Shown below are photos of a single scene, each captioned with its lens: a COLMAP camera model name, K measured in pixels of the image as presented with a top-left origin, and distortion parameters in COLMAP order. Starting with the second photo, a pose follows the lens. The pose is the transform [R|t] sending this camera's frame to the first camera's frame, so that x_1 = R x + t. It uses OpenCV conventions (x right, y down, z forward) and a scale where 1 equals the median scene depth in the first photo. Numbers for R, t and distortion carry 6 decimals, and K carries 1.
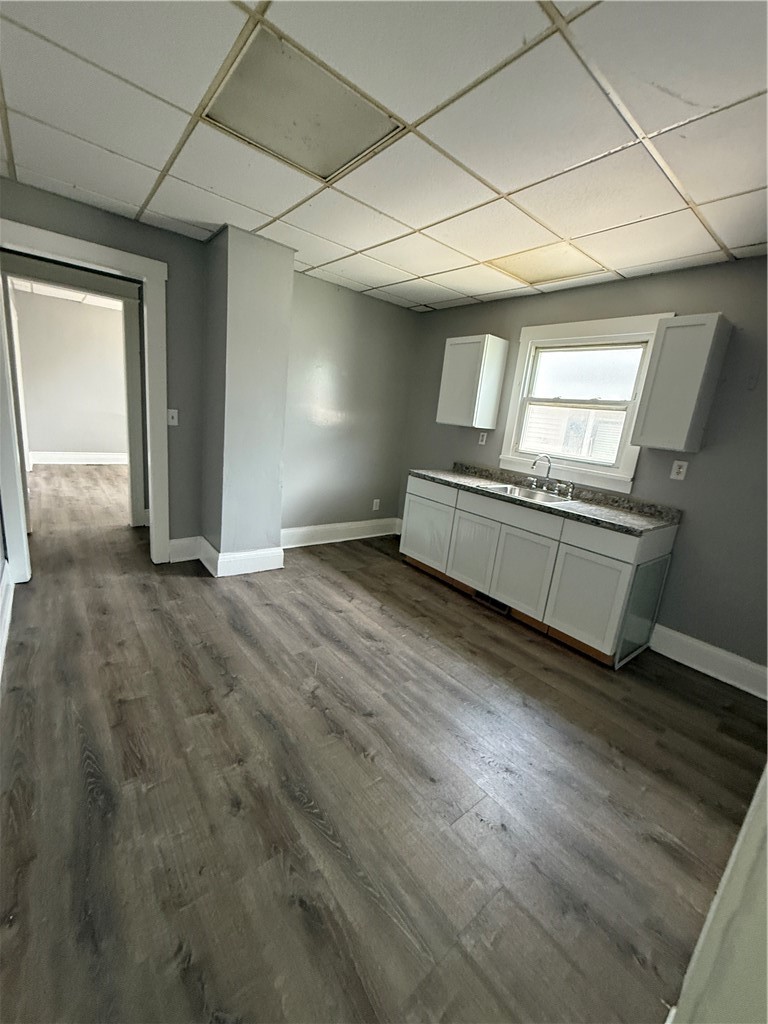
lens RADIAL K [[407.9, 0, 383.7], [0, 407.9, 509.1], [0, 0, 1]] dist [0.001133, 0.000023]
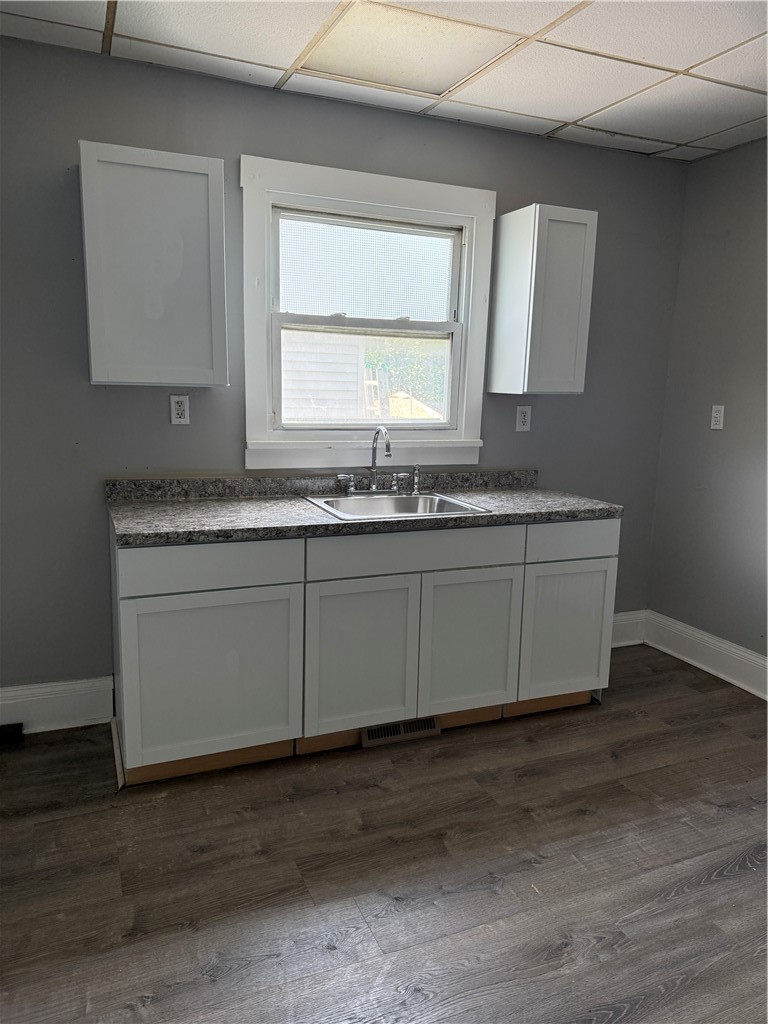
lens RADIAL K [[729.2, 0, 382.0], [0, 729.2, 513.3], [0, 0, 1]] dist [0.023873, -0.017643]
pose [[0.271609, -0.277907, 0.921410, -0.518988], [0.215432, 0.950663, 0.223226, -0.242142], [-0.937986, 0.137870, 0.318079, 0.726761]]
